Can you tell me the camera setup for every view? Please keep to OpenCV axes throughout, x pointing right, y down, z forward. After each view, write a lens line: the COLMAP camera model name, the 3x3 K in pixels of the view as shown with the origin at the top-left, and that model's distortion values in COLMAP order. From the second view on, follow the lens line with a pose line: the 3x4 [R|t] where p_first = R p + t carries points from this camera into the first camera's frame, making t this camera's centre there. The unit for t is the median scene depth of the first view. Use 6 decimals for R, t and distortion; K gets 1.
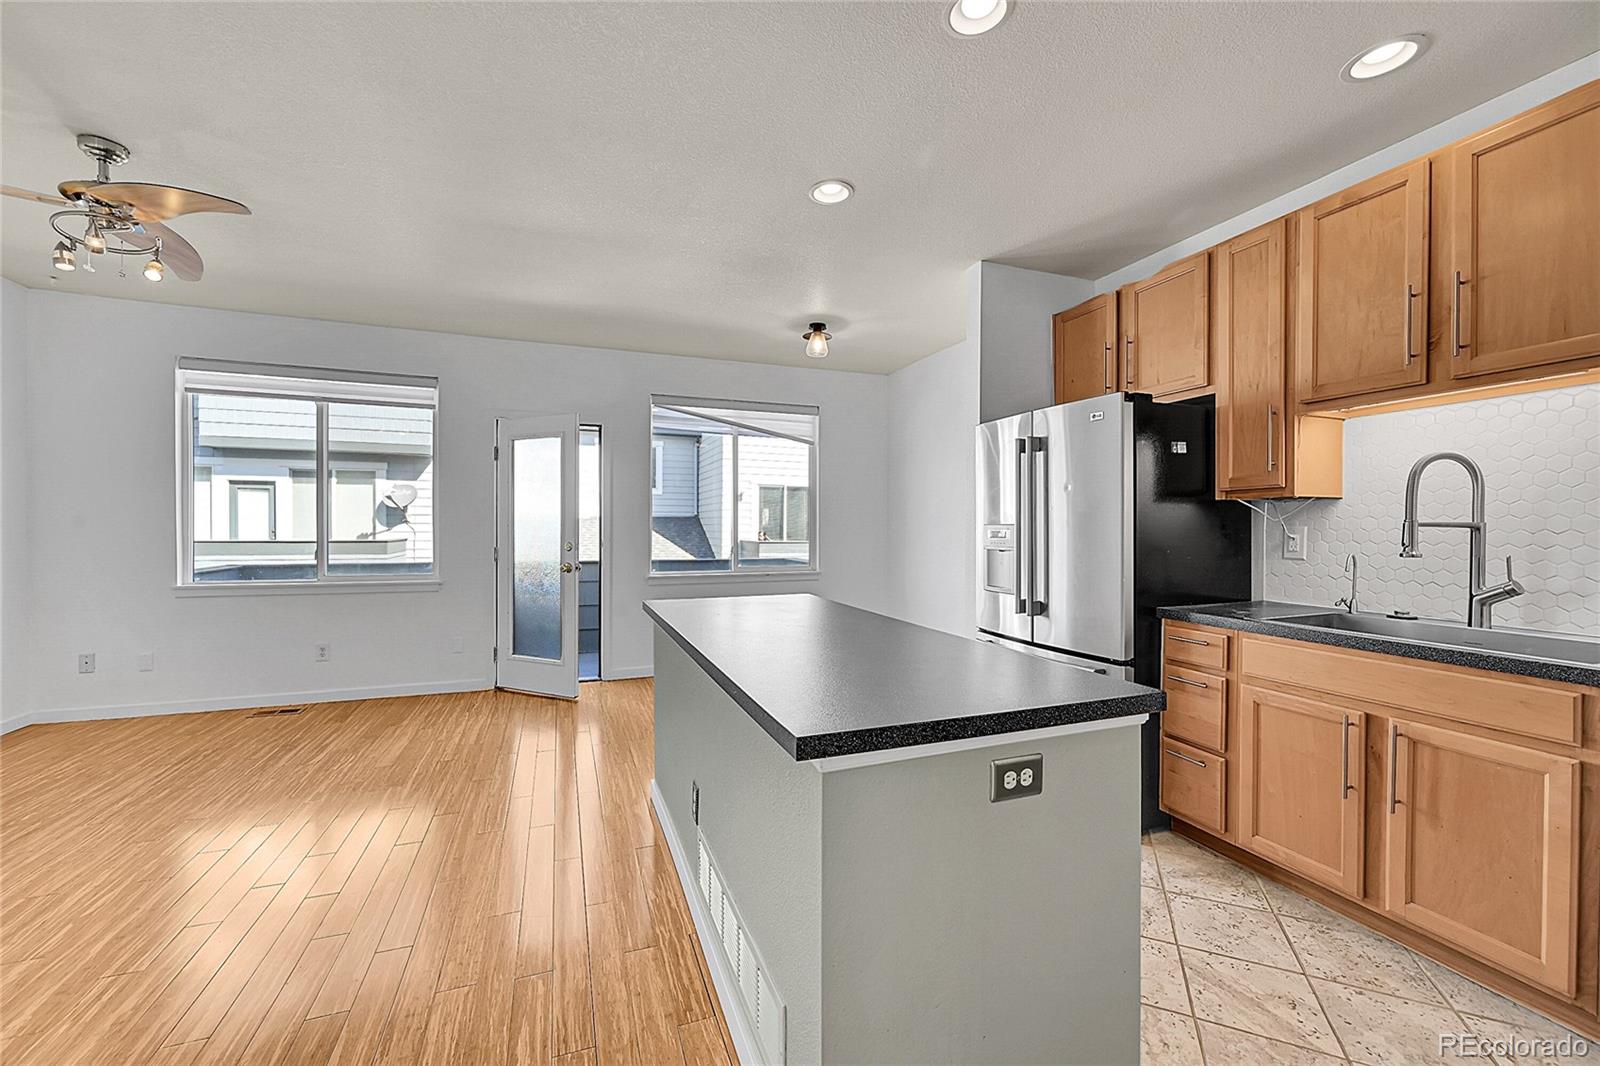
lens RADIAL K [[628.3, 0, 797.5], [0, 628.3, 532.3], [0, 0, 1]] dist [0.000278, -0.000174]
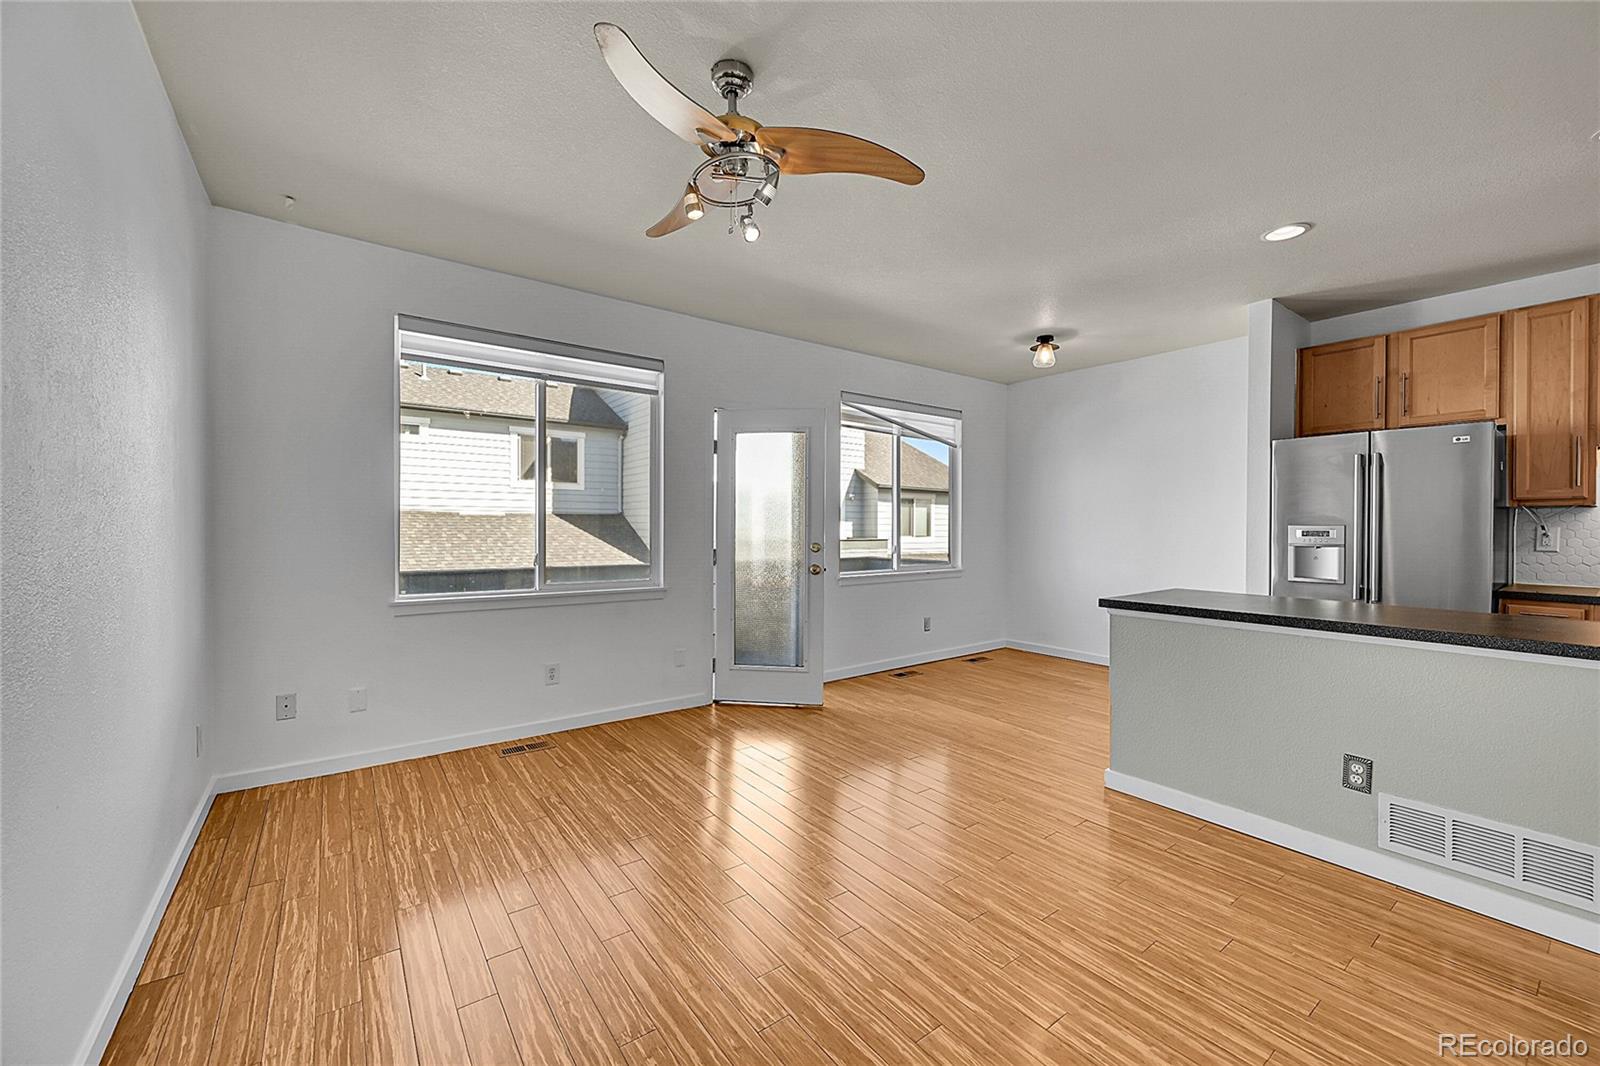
lens RADIAL K [[628.3, 0, 797.5], [0, 628.3, 532.3], [0, 0, 1]] dist [0.000278, -0.000174]
pose [[0.962100, -0.003028, 0.272679, -0.962908], [0.002058, 0.999990, 0.003844, -0.005413], [-0.272688, -0.003137, 0.962097, 0.130538]]
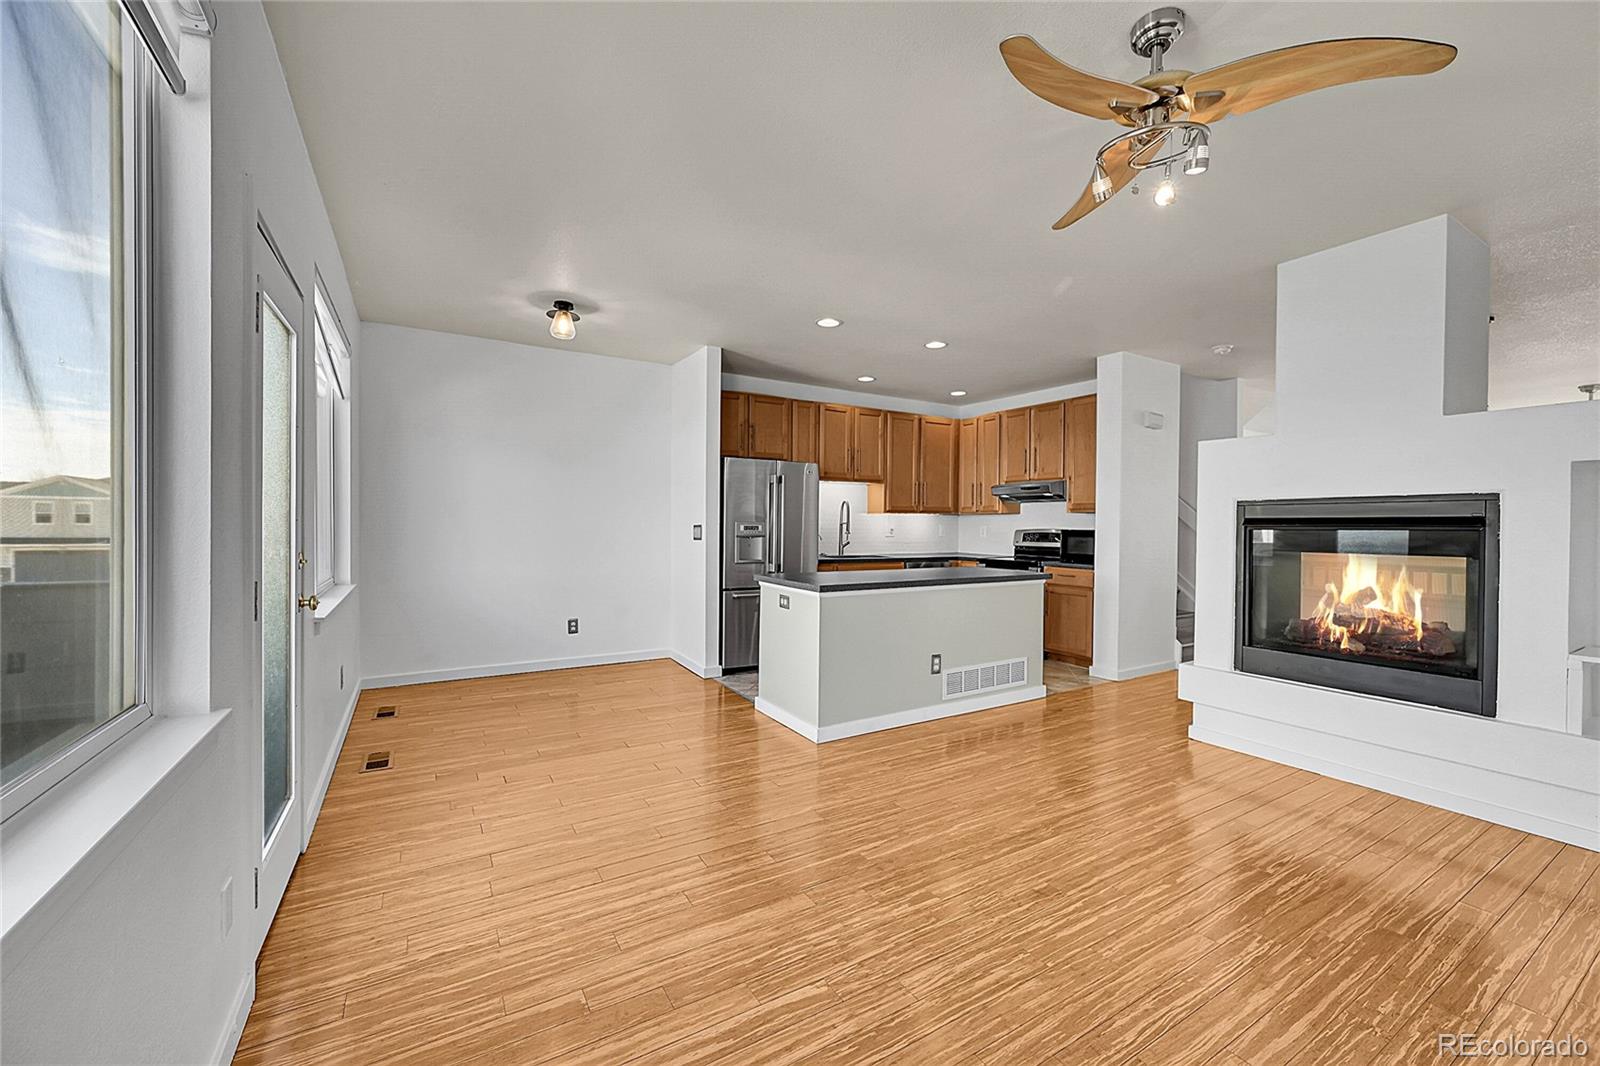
lens RADIAL K [[628.3, 0, 797.5], [0, 628.3, 532.3], [0, 0, 1]] dist [0.000278, -0.000174]
pose [[-0.176230, -0.017798, 0.984188, -1.370708], [-0.002160, 0.999841, 0.017694, -0.015027], [-0.984347, 0.000992, -0.176241, 1.200179]]
